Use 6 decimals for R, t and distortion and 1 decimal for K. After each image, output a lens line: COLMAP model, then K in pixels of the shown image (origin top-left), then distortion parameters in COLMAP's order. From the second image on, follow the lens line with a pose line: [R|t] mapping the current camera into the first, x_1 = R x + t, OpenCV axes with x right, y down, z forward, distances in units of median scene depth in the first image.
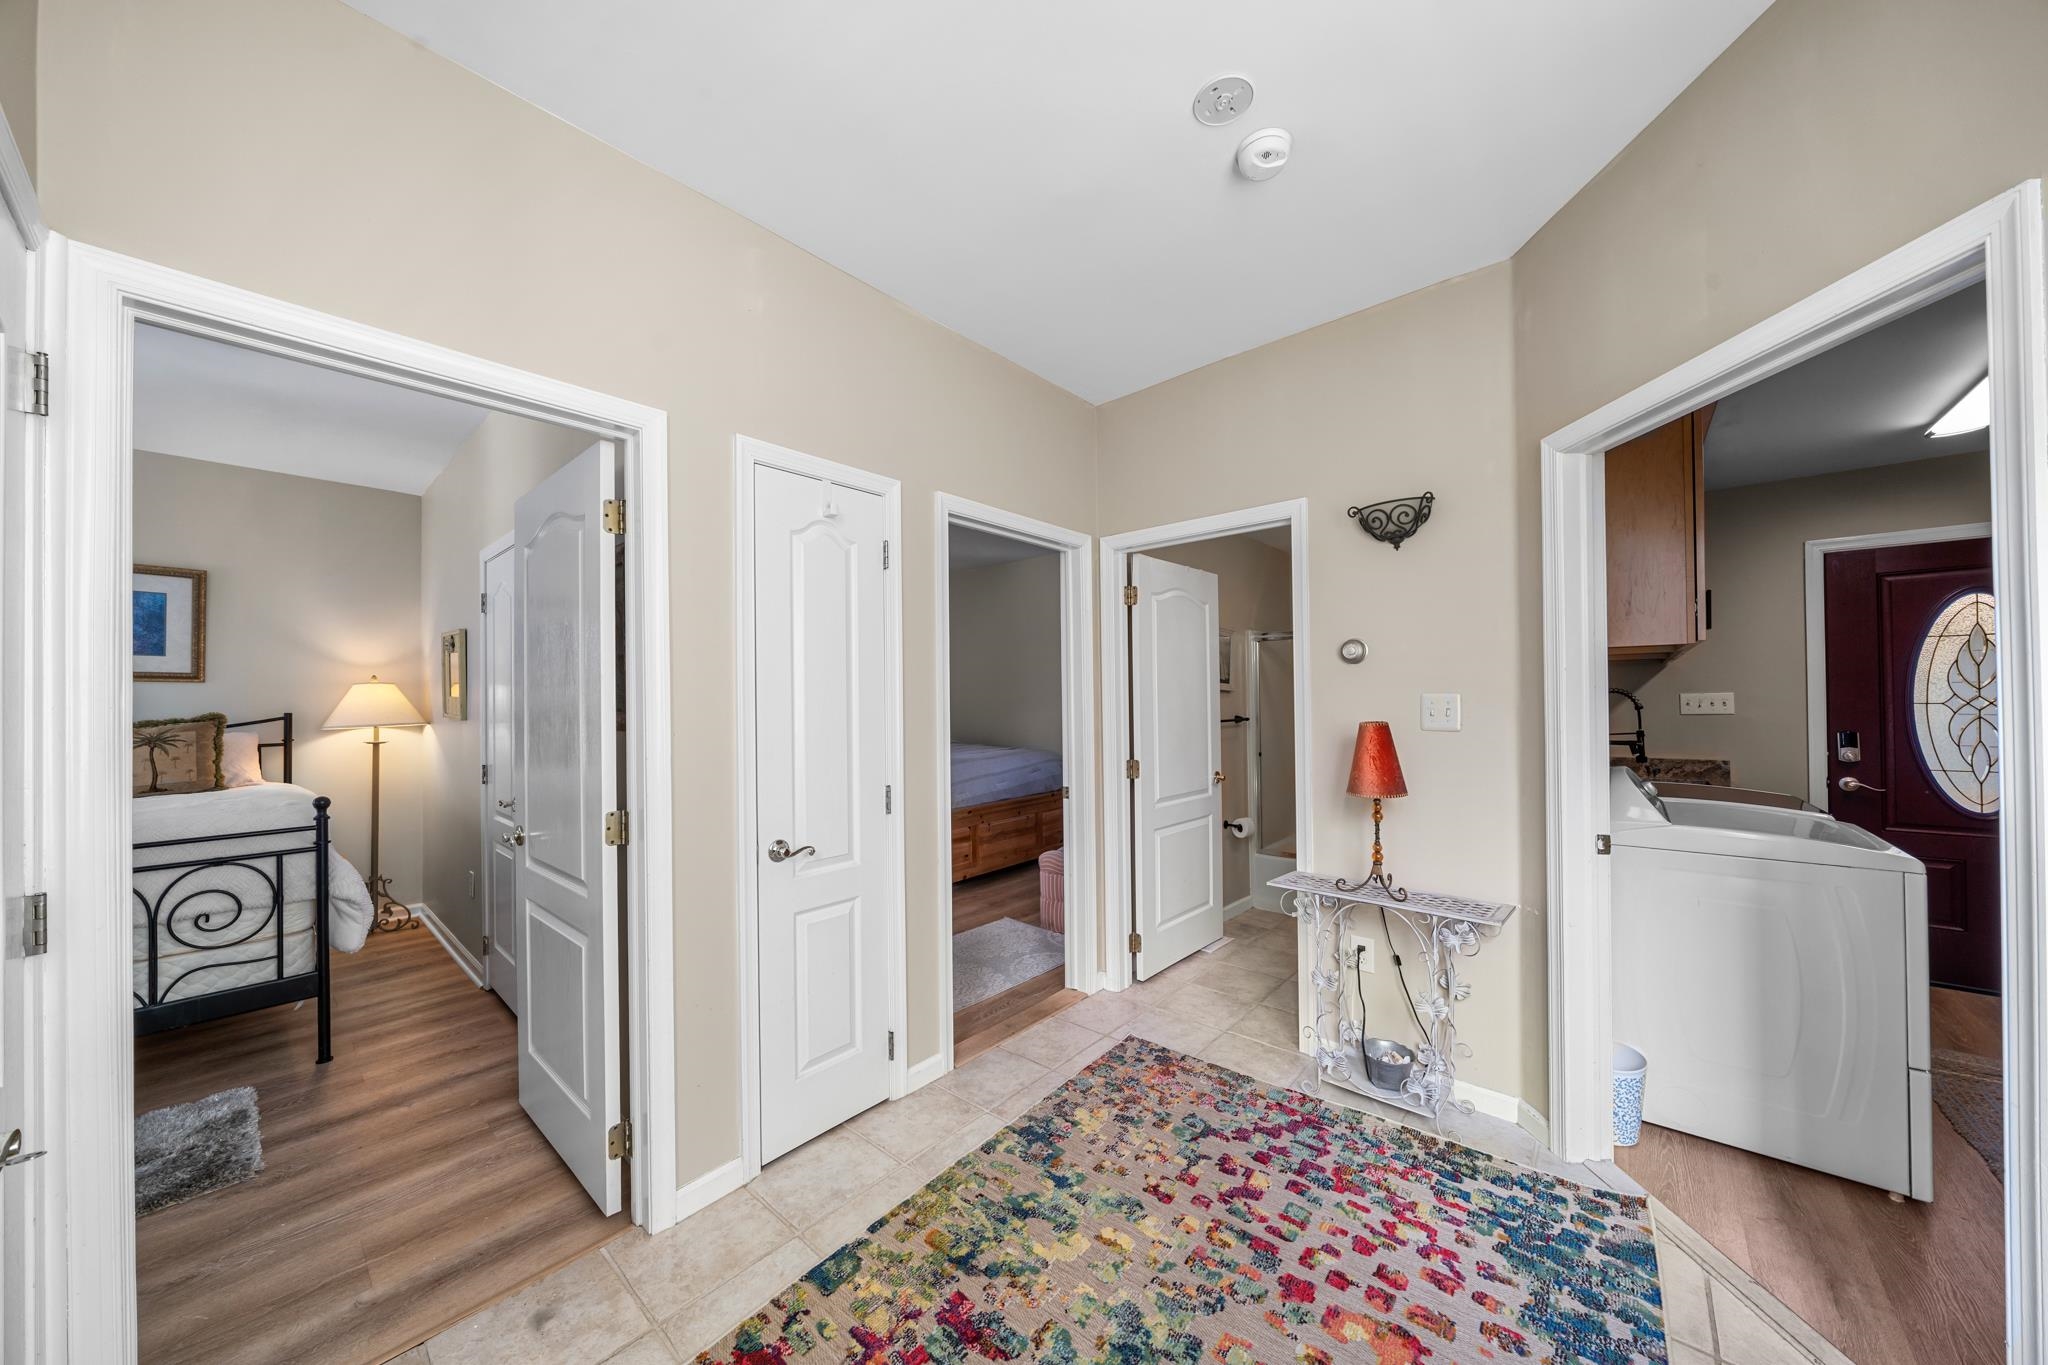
lens RADIAL K [[693.2, 0, 1031.0], [0, 693.2, 696.1], [0, 0, 1]] dist [-0.005081, -0.000237]
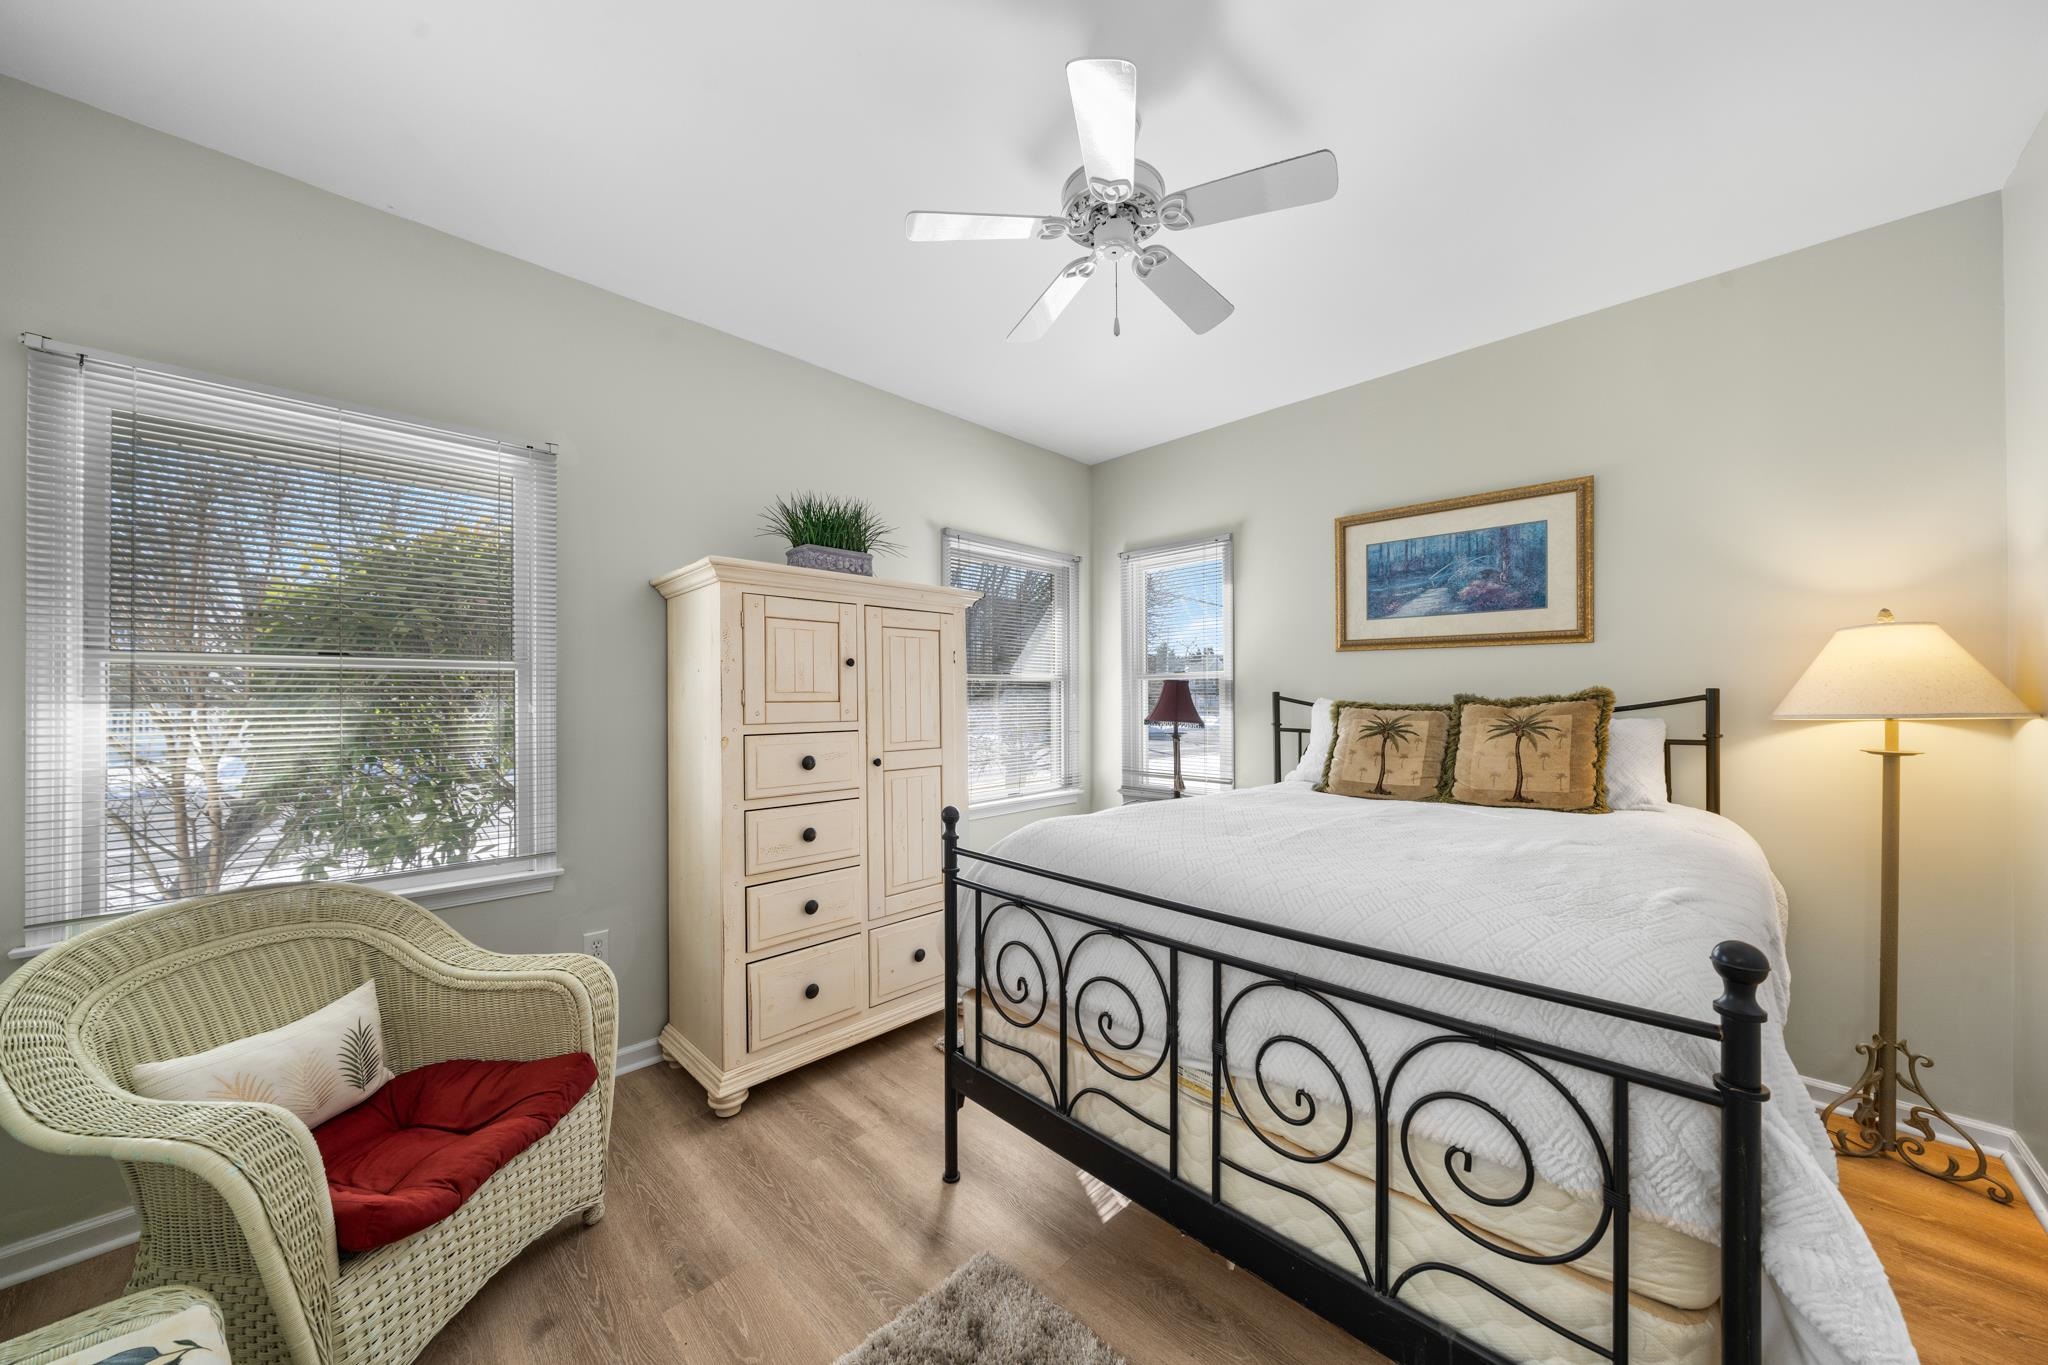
lens RADIAL K [[711.4, 0, 1025.2], [0, 711.4, 694.1], [0, 0, 1]] dist [-0.000929, -0.000255]
pose [[-0.052707, 0.005907, -0.998593, -0.503926], [0.014163, 0.999886, 0.005167, 0.019920], [0.998510, -0.013871, -0.052784, 0.507018]]
